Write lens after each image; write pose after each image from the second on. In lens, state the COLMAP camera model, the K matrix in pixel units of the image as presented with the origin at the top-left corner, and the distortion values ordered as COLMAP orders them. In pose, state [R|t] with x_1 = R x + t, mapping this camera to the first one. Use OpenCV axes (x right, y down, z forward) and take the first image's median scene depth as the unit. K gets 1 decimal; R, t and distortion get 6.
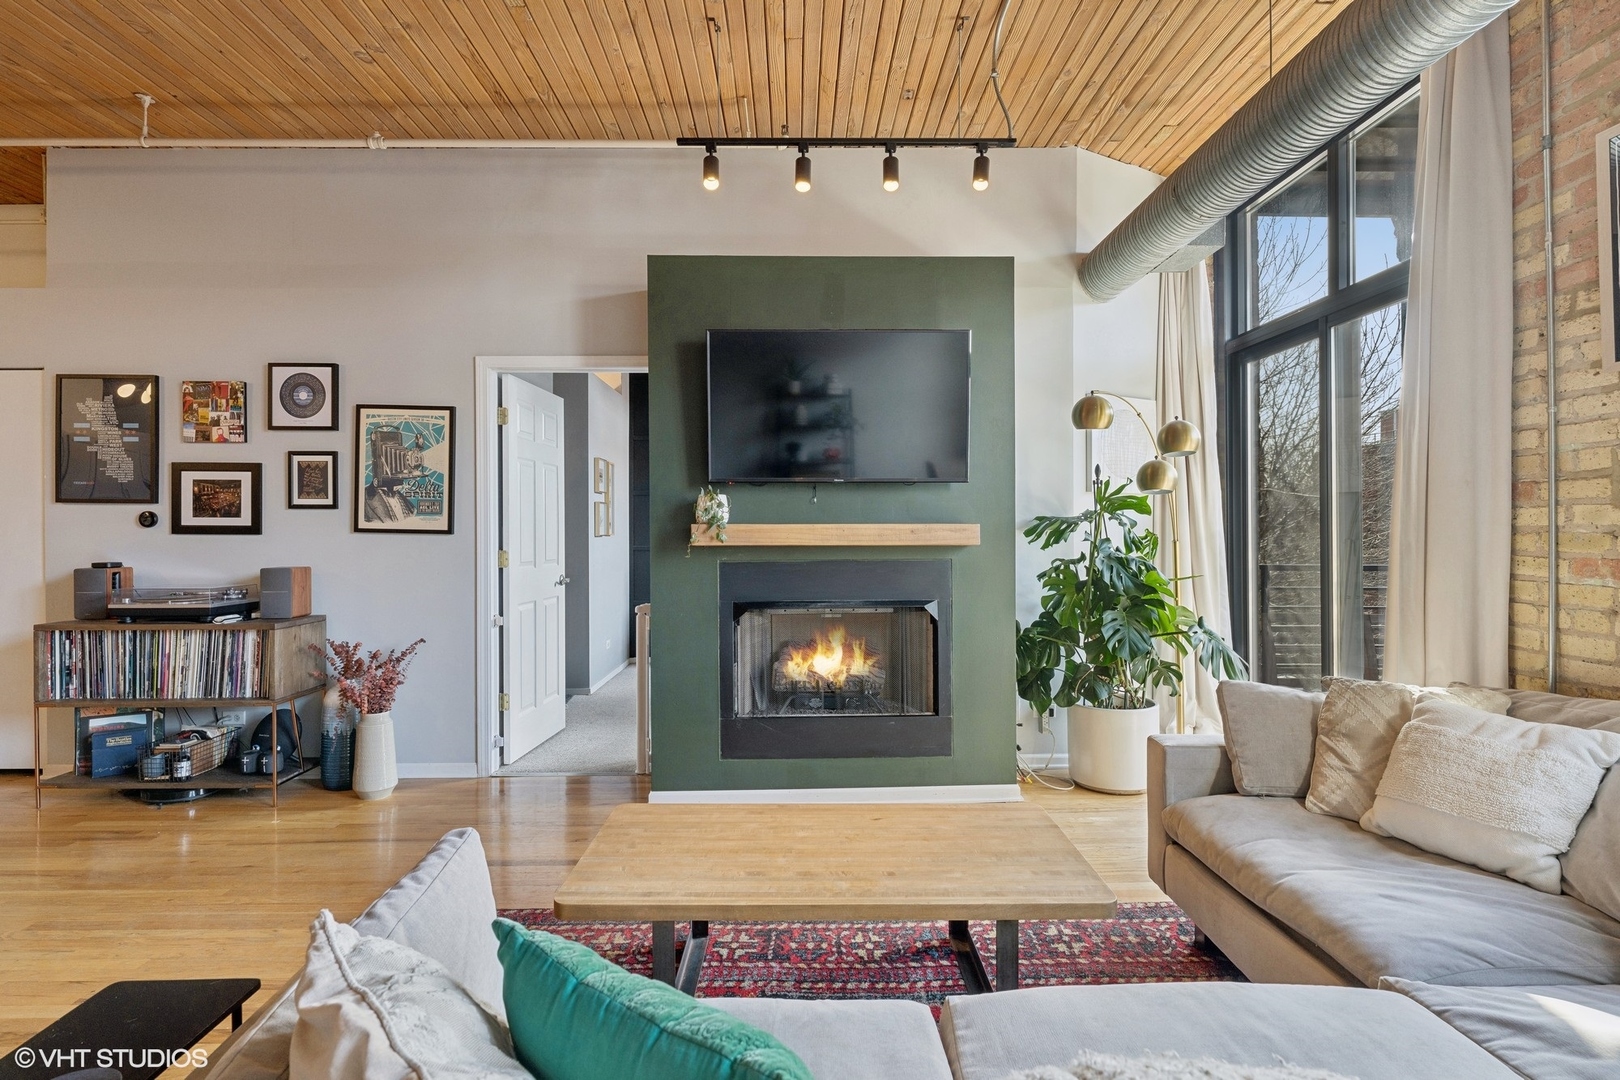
lens RADIAL K [[836.3, 0, 812.7], [0, 836.3, 532.2], [0, 0, 1]] dist [0.010899, 0.001186]
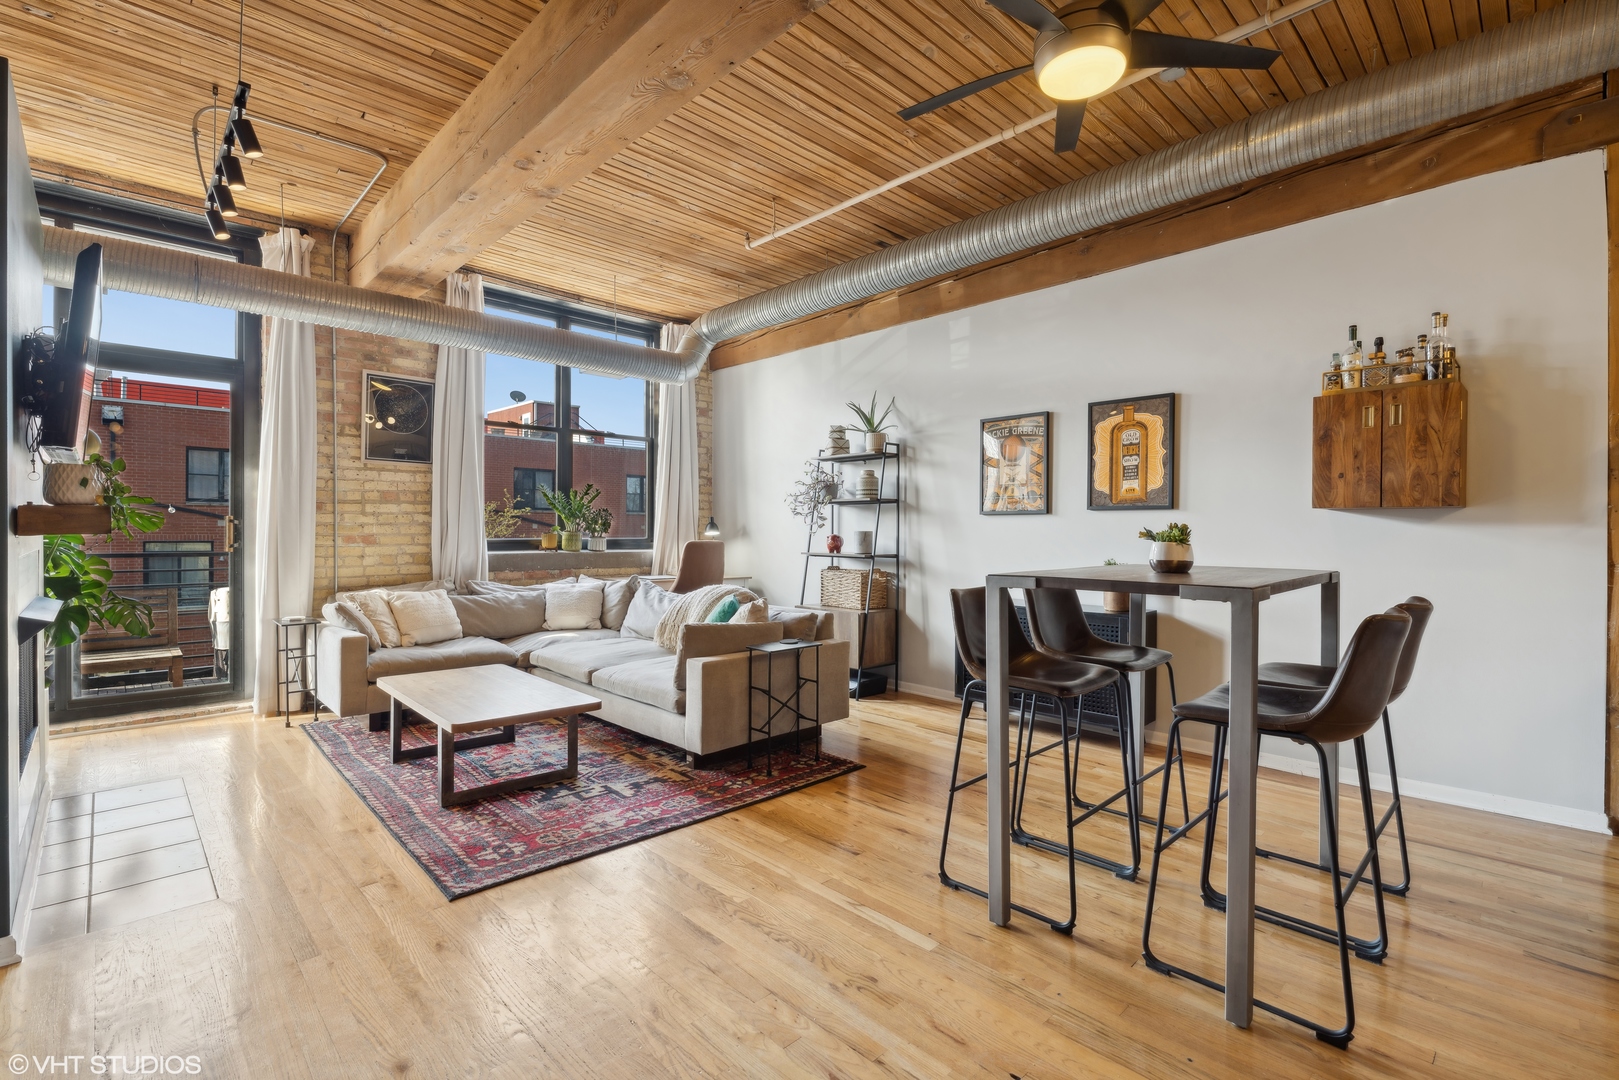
lens RADIAL K [[740.6, 0, 805.9], [0, 740.6, 538.9], [0, 0, 1]] dist [-0.000571, 0.002491]
pose [[-0.669192, -0.008103, 0.743046, -1.539609], [0.000995, 0.999930, 0.011800, 0.015765], [-0.743089, 0.008636, -0.669137, 1.423085]]
